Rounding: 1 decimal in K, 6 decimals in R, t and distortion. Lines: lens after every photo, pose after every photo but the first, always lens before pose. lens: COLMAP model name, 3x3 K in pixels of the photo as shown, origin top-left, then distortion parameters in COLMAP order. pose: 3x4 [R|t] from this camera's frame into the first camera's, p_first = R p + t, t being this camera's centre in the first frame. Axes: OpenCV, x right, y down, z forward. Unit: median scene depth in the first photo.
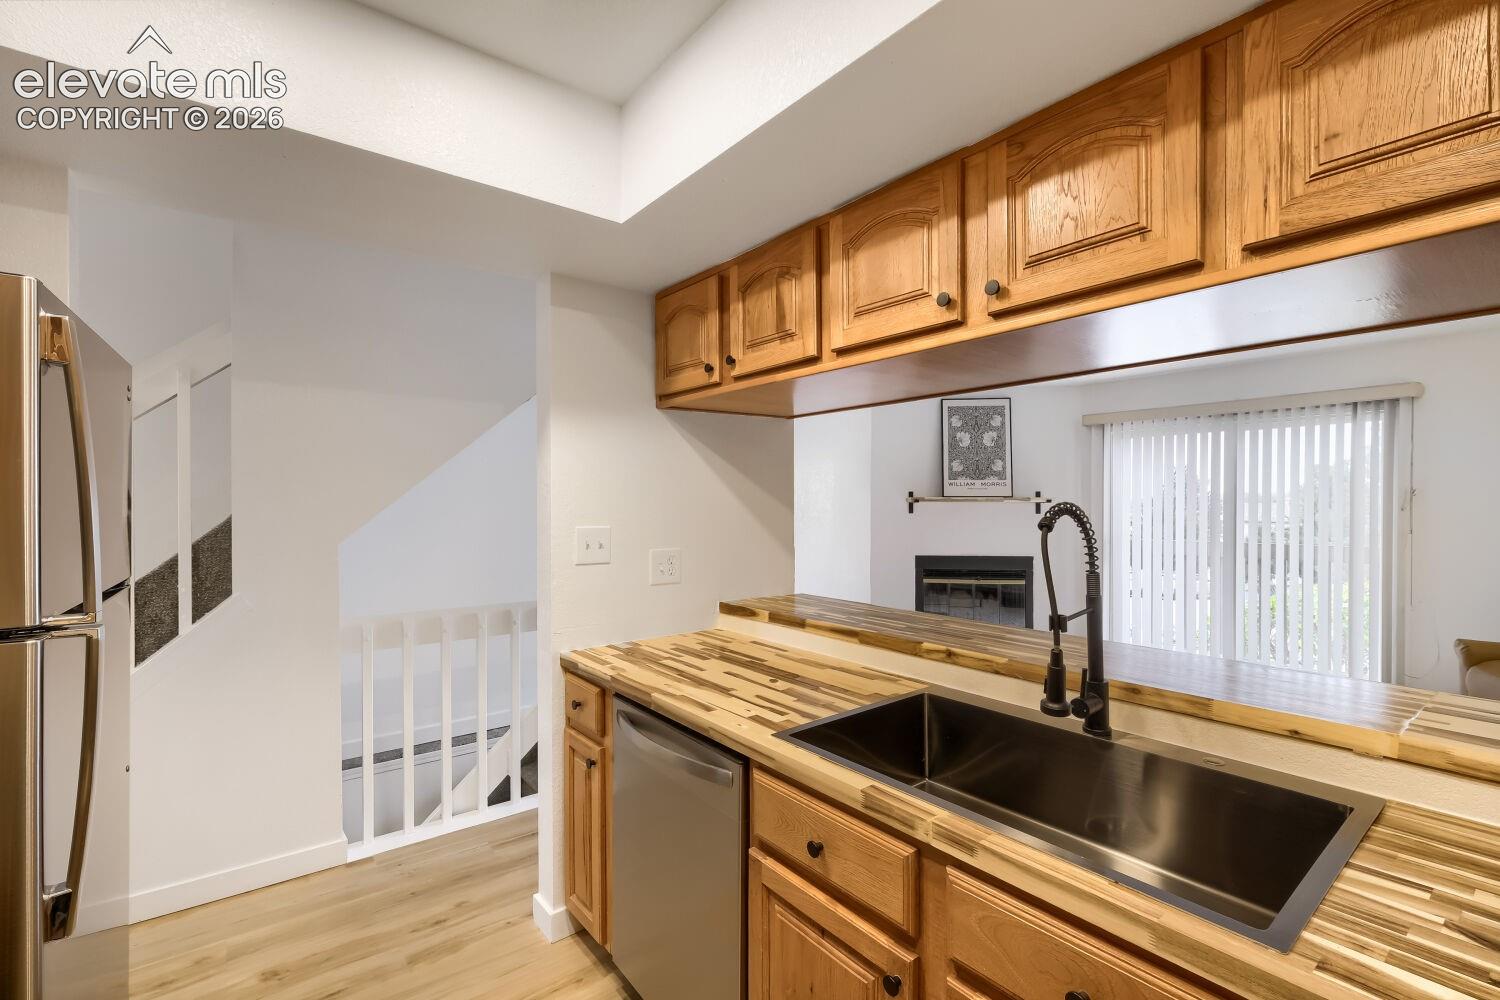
lens RADIAL K [[665.5, 0, 748.2], [0, 665.5, 501.0], [0, 0, 1]] dist [-0.001740, -0.000023]
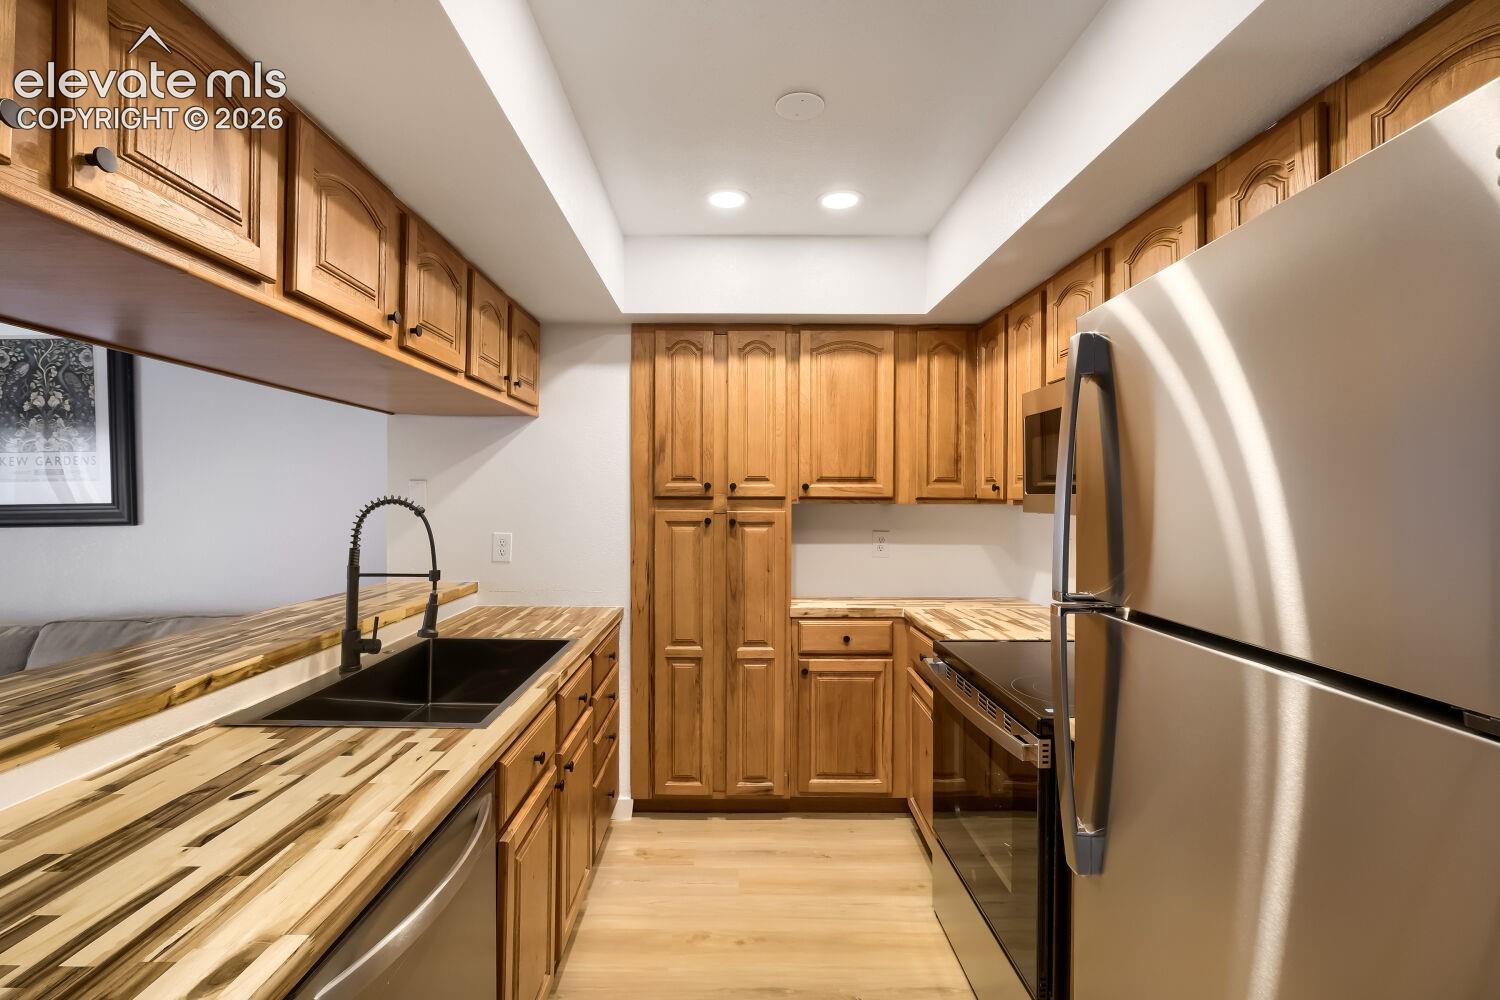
lens RADIAL K [[665.5, 0, 743.8], [0, 665.5, 502.0], [0, 0, 1]] dist [-0.001740, -0.000023]
pose [[-0.806423, -0.004362, 0.591323, -0.698548], [-0.006940, 0.999974, -0.002088, 0.009010], [-0.591299, -0.005787, -0.806432, 1.270587]]
